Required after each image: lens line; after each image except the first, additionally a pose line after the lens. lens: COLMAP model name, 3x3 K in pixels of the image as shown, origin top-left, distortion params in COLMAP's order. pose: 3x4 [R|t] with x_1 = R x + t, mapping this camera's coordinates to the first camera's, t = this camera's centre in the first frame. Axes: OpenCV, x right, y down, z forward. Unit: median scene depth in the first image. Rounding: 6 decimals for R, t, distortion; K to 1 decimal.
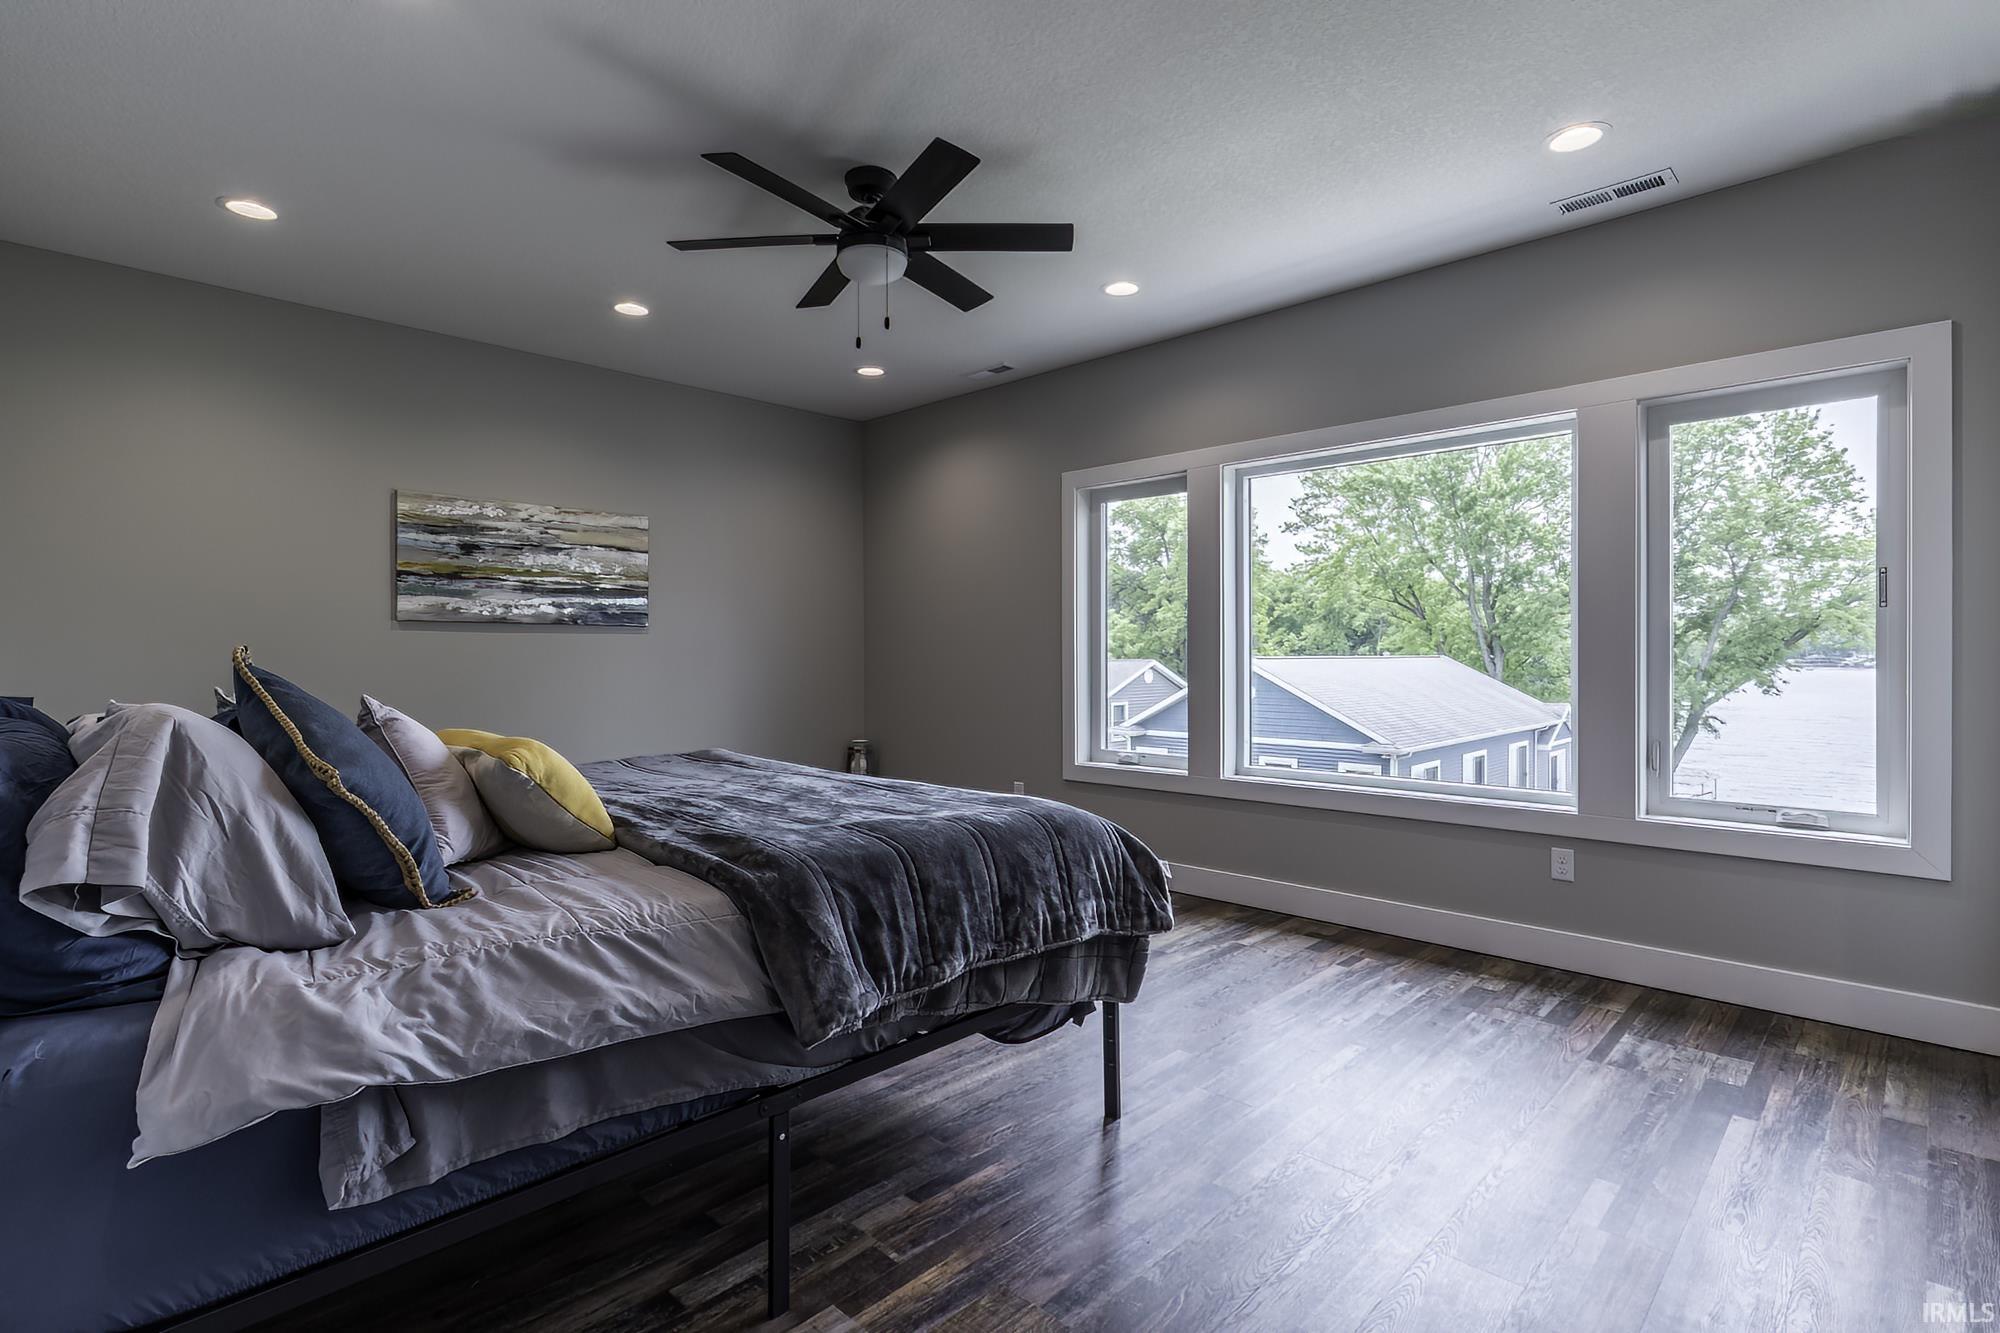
lens RADIAL K [[963.8, 0, 1006.1], [0, 963.8, 664.2], [0, 0, 1]] dist [0.003805, -0.002247]
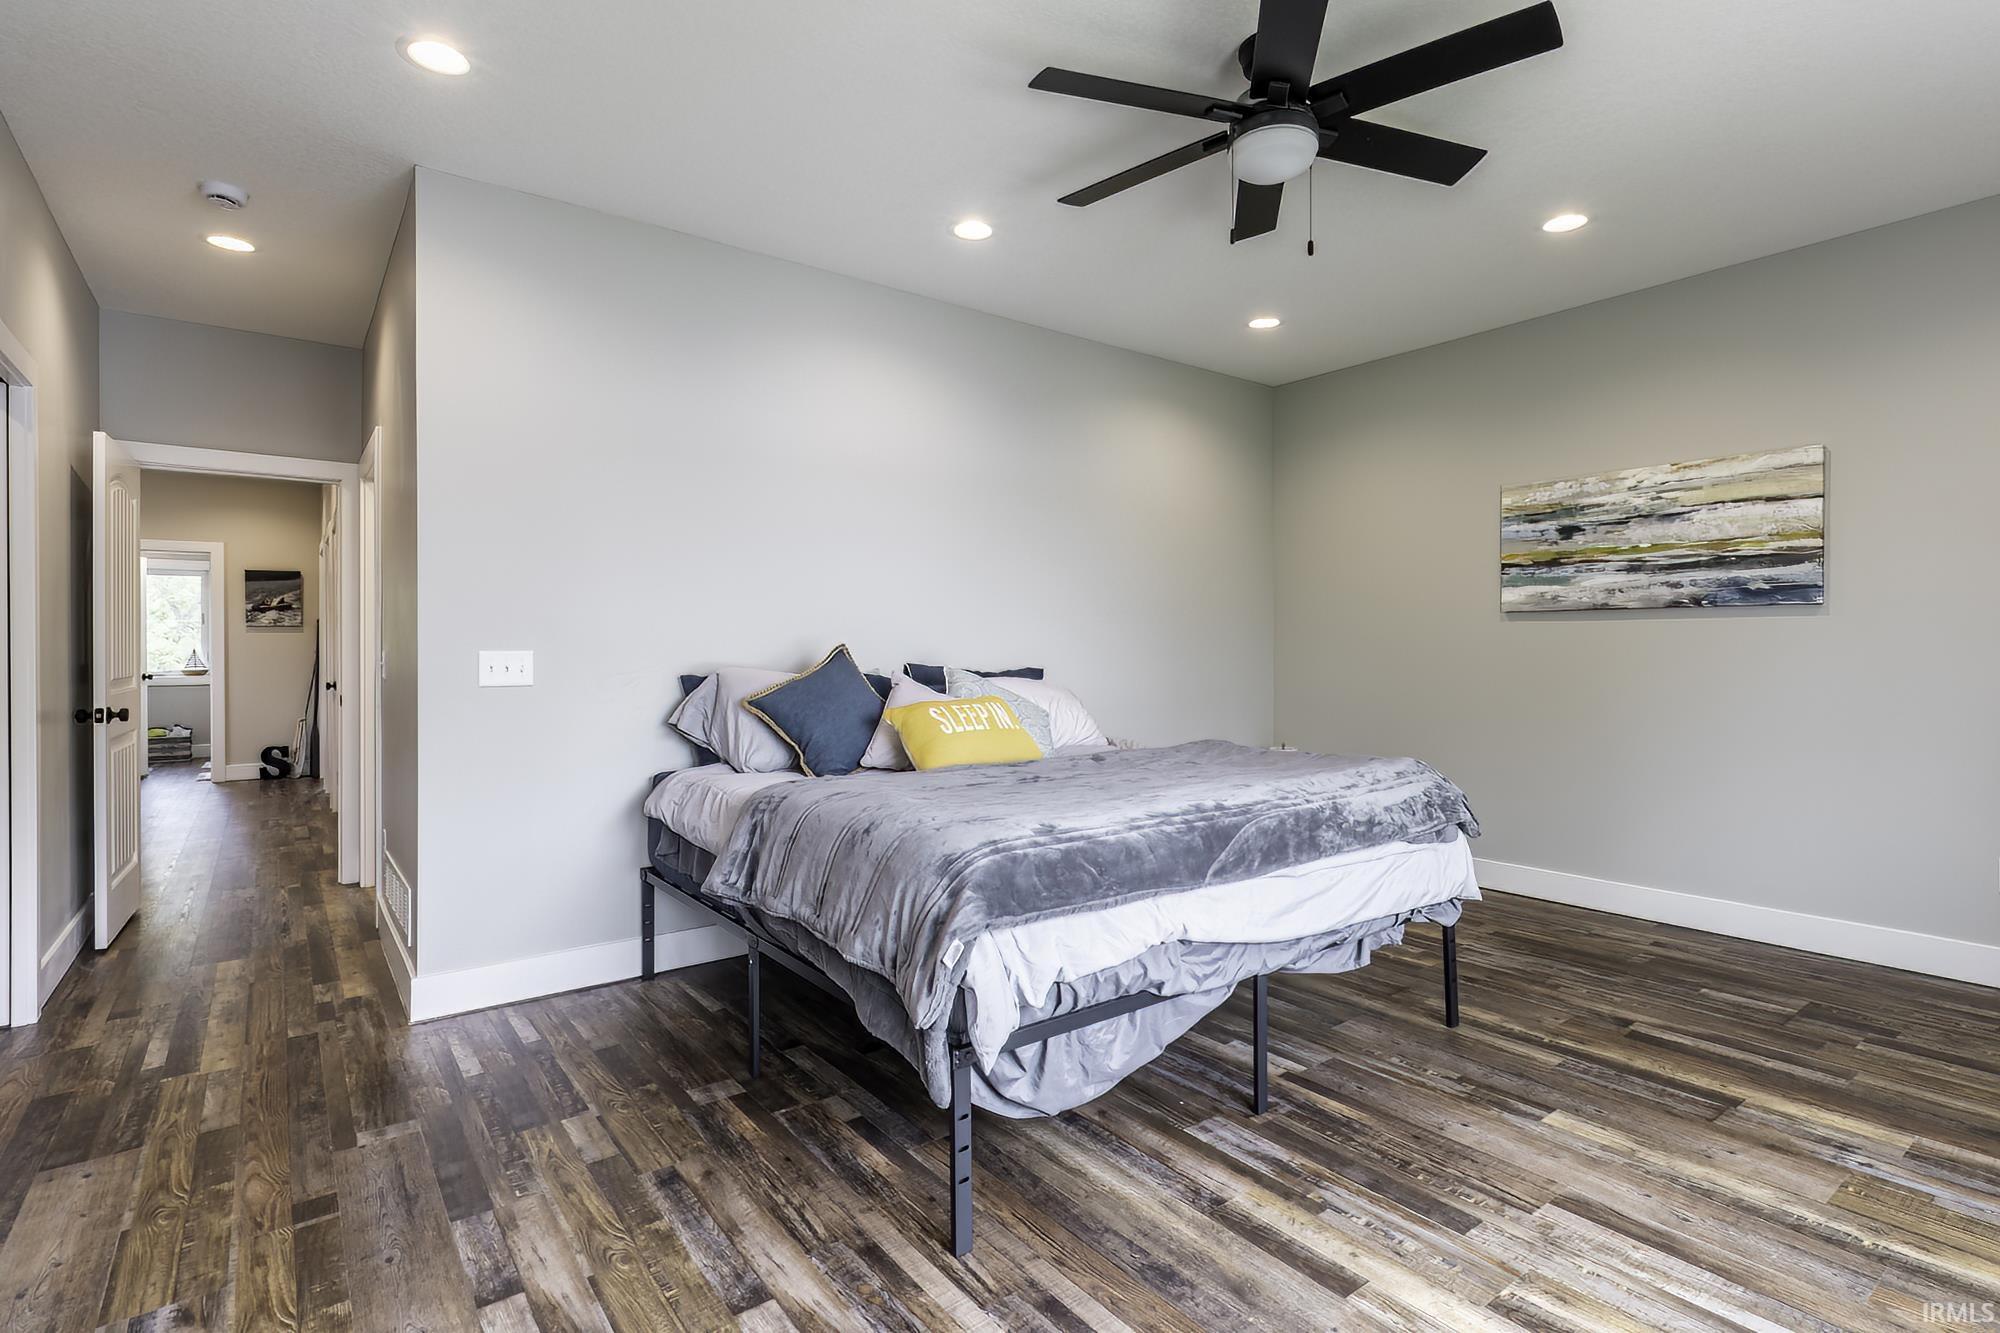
lens RADIAL K [[963.8, 0, 1006.3], [0, 963.8, 653.1], [0, 0, 1]] dist [0.003805, -0.002247]
pose [[-0.157510, 0.010515, -0.987461, 0.448739], [-0.006081, 0.999914, 0.011618, -0.009591], [0.987499, 0.007835, -0.157433, 0.601521]]
